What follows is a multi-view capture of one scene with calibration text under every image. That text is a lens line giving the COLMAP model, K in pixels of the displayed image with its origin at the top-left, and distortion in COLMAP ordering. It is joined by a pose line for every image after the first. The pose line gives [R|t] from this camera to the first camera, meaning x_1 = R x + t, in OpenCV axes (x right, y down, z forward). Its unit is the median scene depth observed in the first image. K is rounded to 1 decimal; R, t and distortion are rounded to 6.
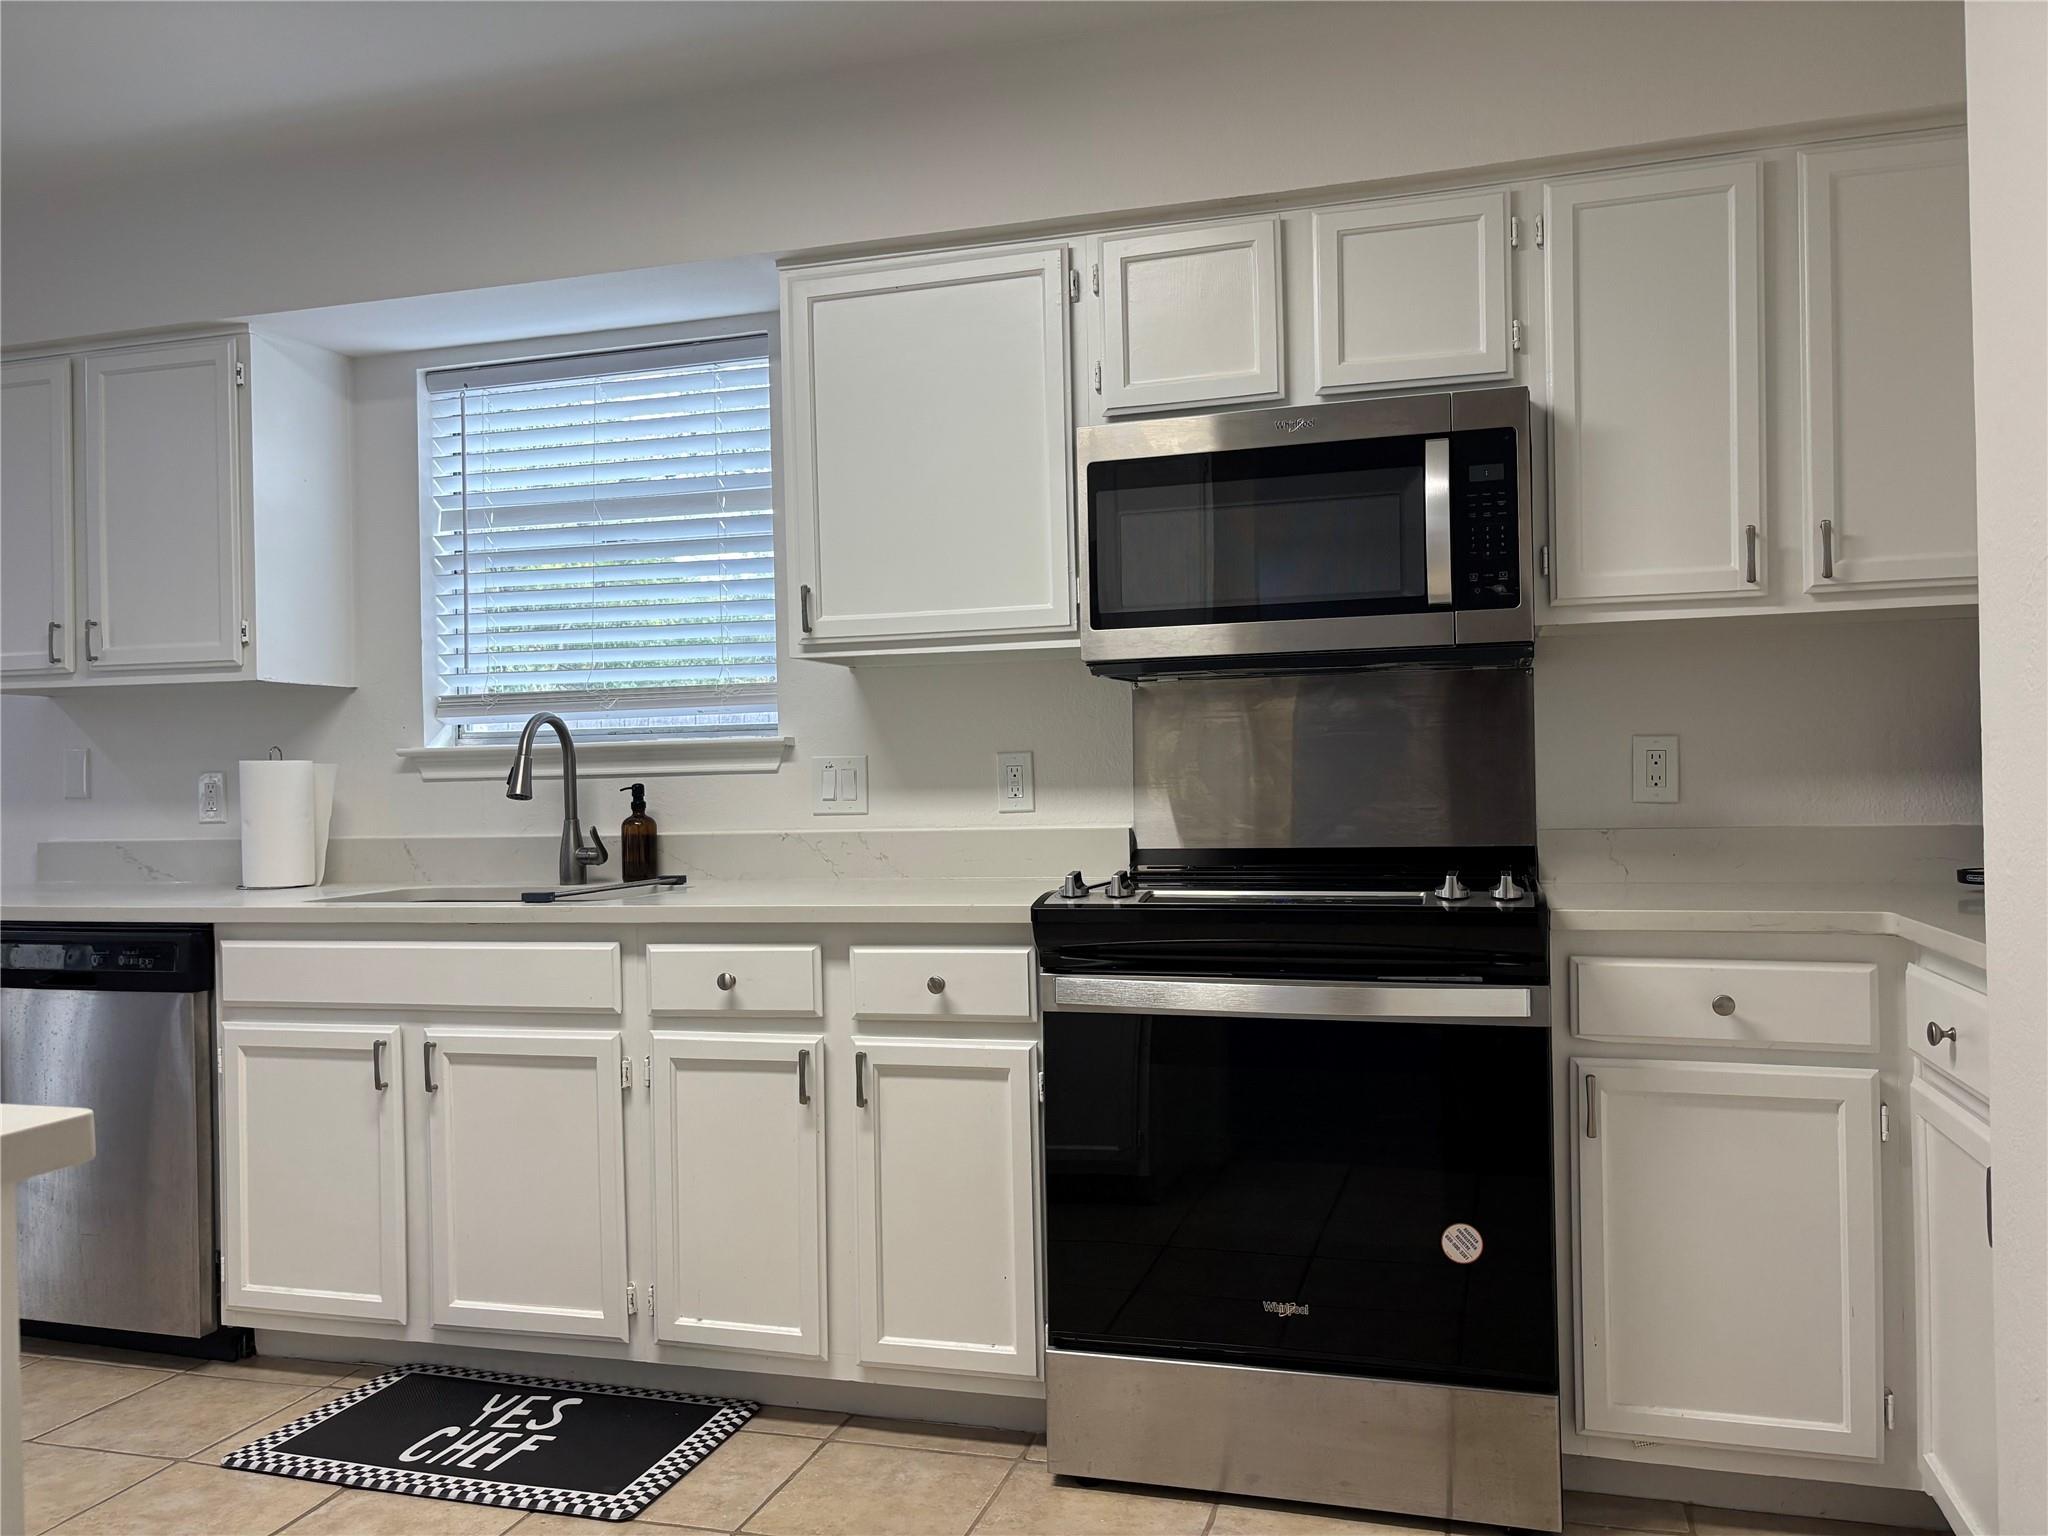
lens RADIAL K [[1548.2, 0, 1013.8], [0, 1548.2, 766.0], [0, 0, 1]] dist [0.047079, -0.050927]
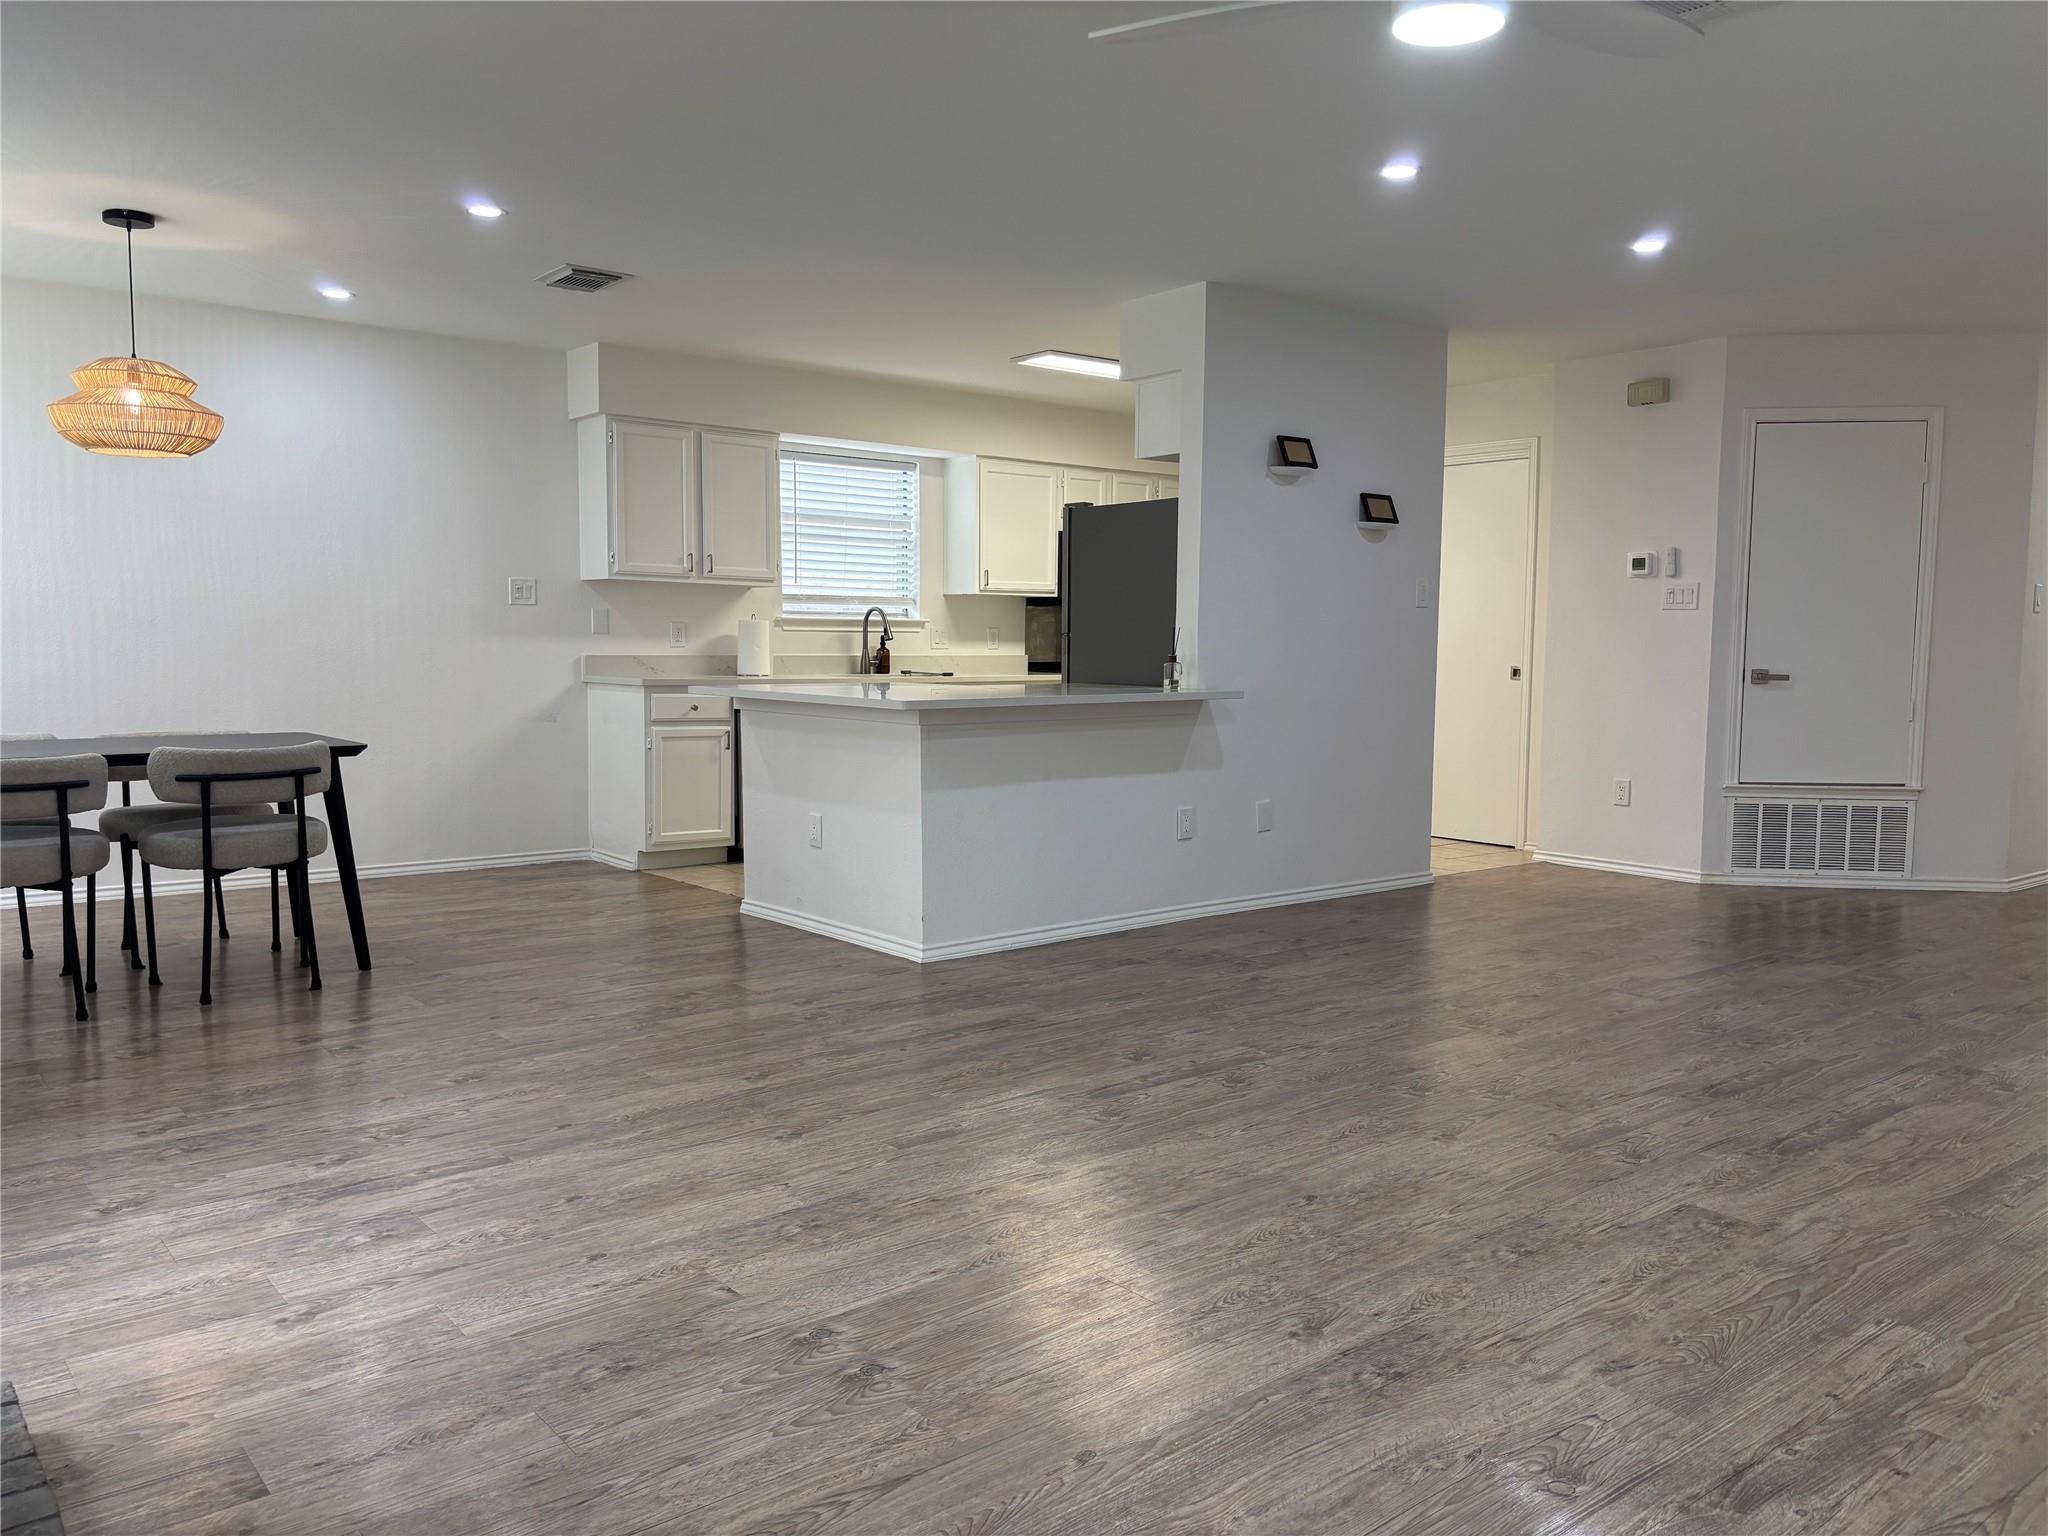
lens RADIAL K [[1548.2, 0, 1038.2], [0, 1548.2, 757.2], [0, 0, 1]] dist [0.047079, -0.050927]
pose [[0.559603, -0.035577, 0.827997, -2.941296], [-0.015826, 0.998437, 0.053597, 0.095306], [-0.828610, -0.043097, 0.558165, -0.841682]]
